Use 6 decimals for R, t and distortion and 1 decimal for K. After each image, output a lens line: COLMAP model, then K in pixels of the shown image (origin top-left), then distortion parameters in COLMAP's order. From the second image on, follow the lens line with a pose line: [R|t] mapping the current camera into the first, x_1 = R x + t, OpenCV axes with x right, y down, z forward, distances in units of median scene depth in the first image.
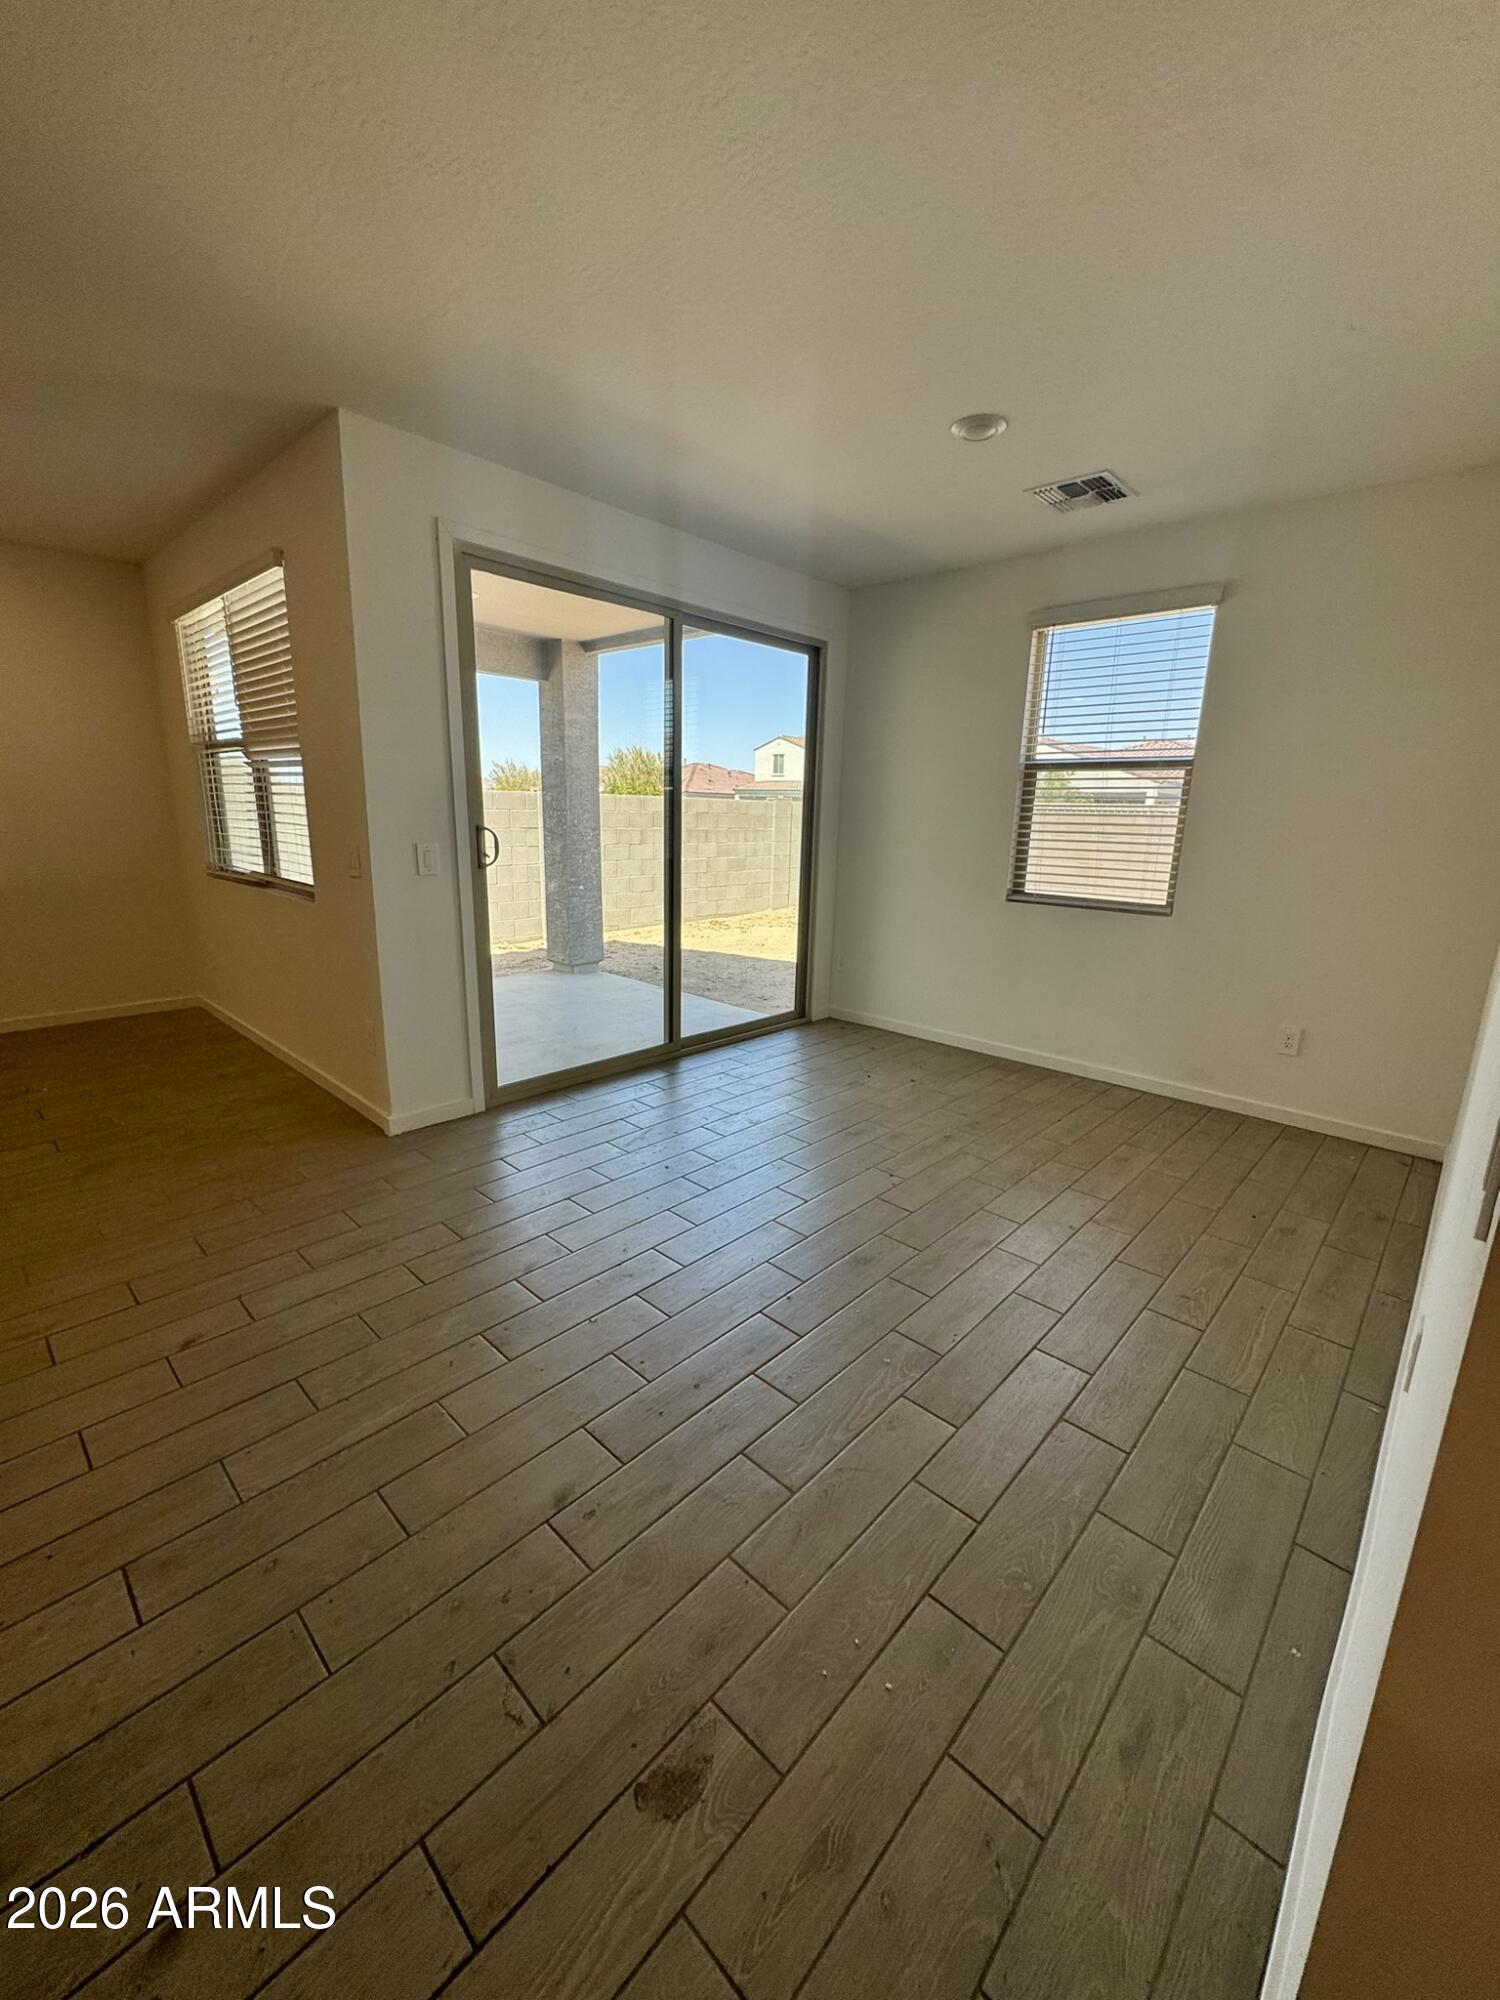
lens RADIAL K [[801.3, 0, 749.9], [0, 801.3, 995.5], [0, 0, 1]] dist [-0.003357, -0.000276]
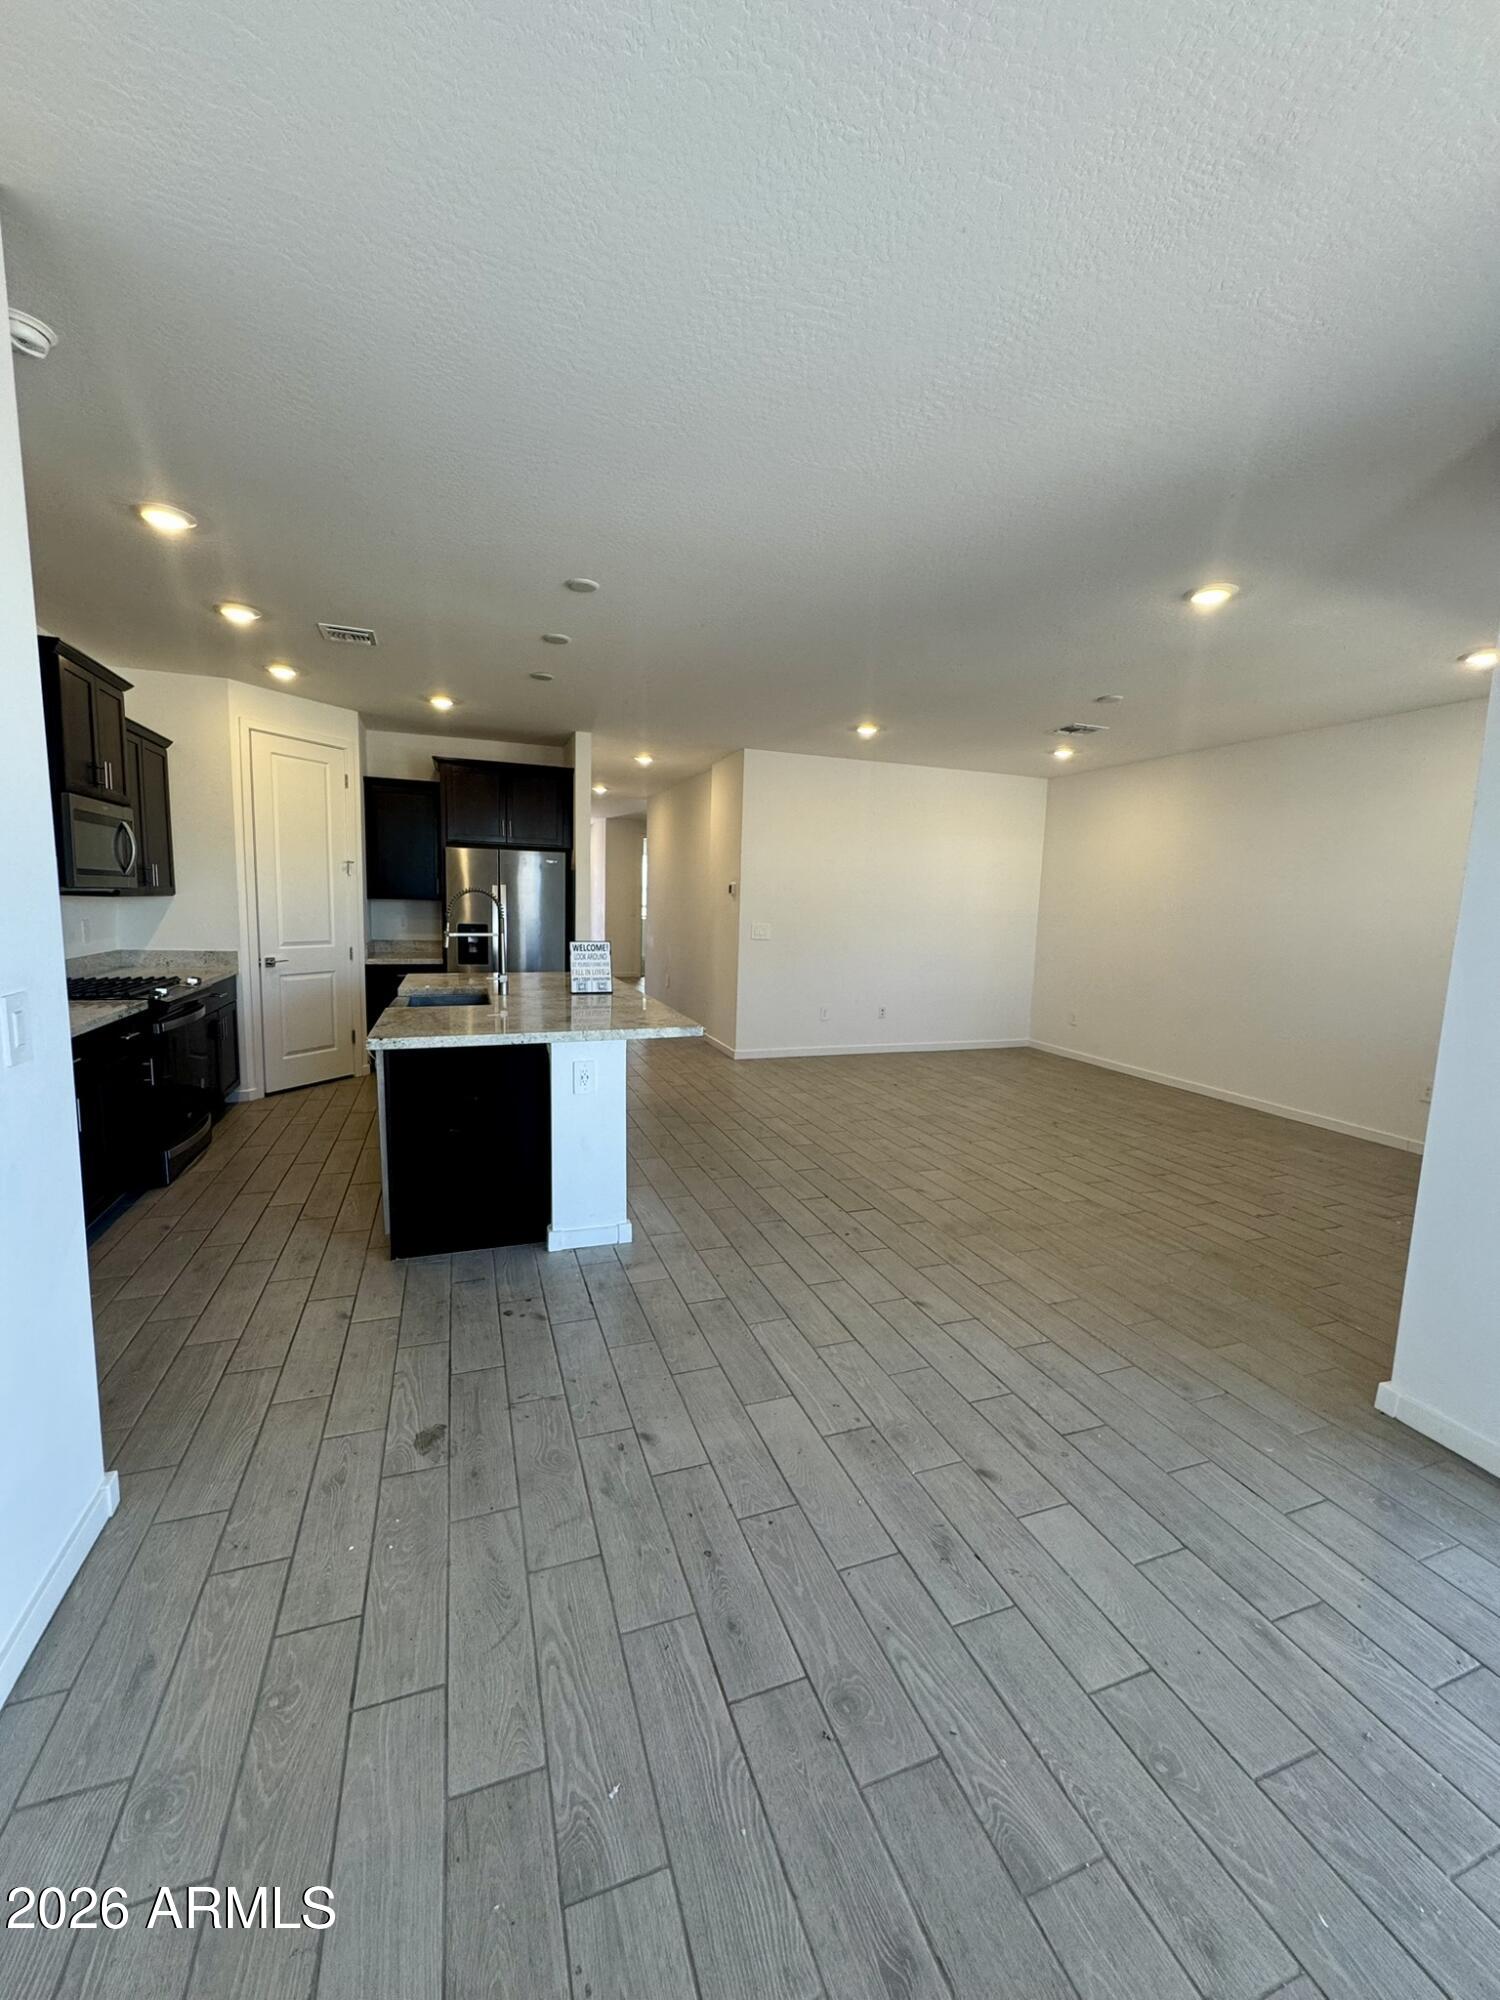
lens RADIAL K [[801.3, 0, 750.4], [0, 801.3, 1002.8], [0, 0, 1]] dist [-0.003357, -0.000276]
pose [[-0.447294, 0.078206, -0.890961, 0.758739], [-0.244762, 0.947438, 0.206043, -0.330307], [0.860244, 0.310235, -0.404642, 1.401888]]
